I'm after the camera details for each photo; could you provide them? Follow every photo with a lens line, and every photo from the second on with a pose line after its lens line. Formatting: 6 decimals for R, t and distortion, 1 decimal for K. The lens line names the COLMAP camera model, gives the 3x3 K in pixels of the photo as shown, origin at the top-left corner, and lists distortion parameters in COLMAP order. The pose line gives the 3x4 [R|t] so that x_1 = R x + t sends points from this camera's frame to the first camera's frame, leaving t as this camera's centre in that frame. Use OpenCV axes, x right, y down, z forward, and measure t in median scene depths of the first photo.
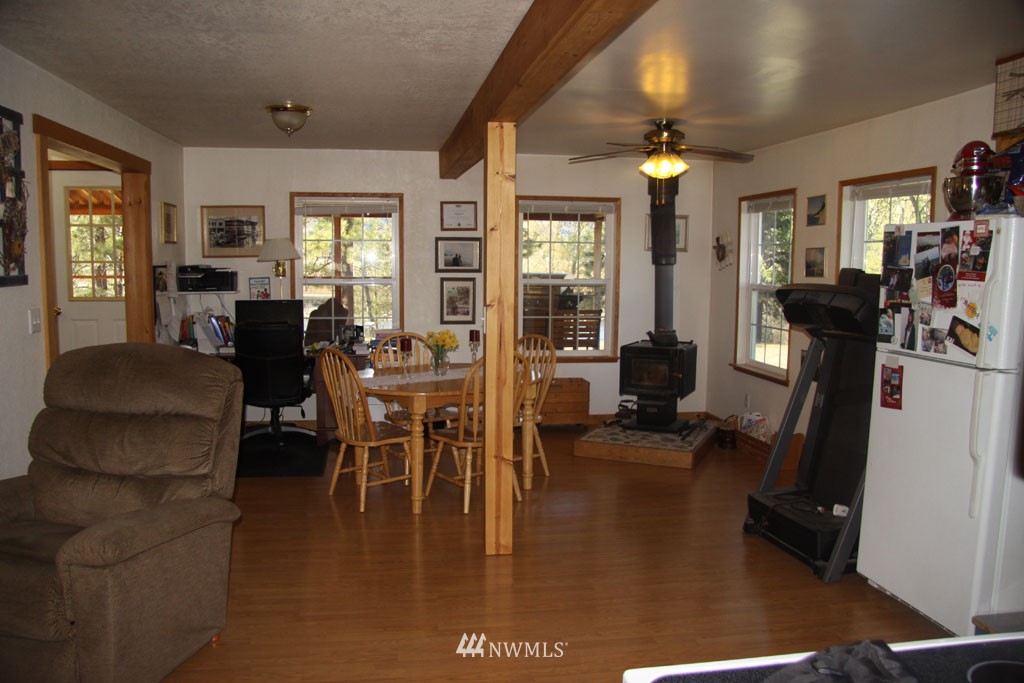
lens RADIAL K [[820.1, 0, 512.3], [0, 820.1, 338.2], [0, 0, 1]] dist [-0.008160, -0.001394]
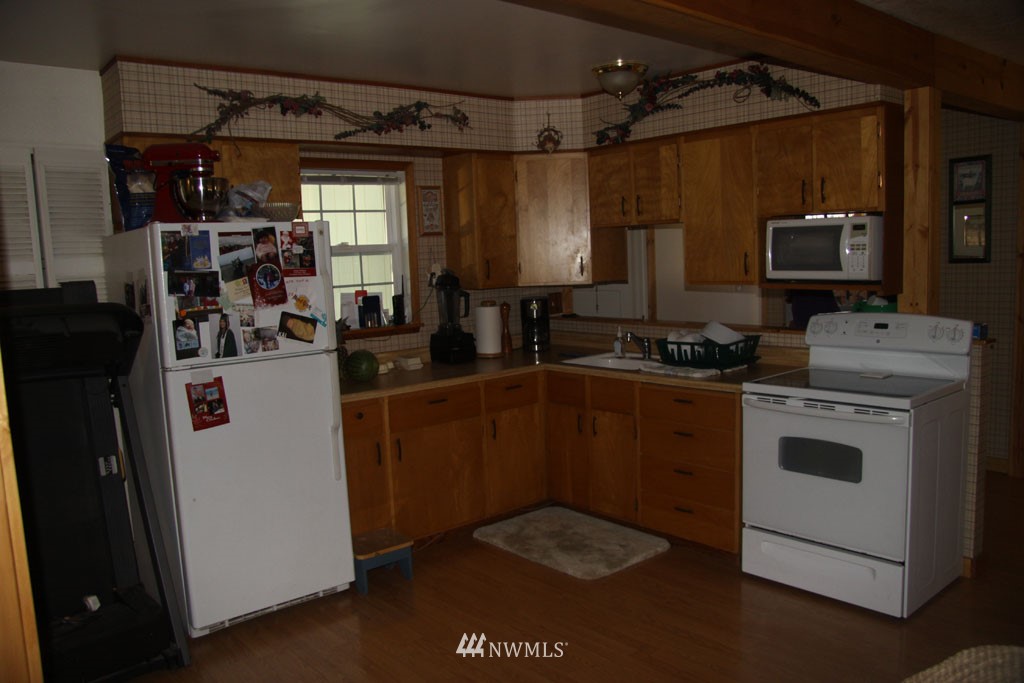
lens RADIAL K [[820.1, 0, 511.7], [0, 820.1, 347.7], [0, 0, 1]] dist [-0.008160, -0.001394]
pose [[-0.495664, -0.083355, 0.864505, -0.506140], [0.127251, 0.977672, 0.167226, -0.116330], [-0.859142, 0.192897, -0.473990, 1.204715]]
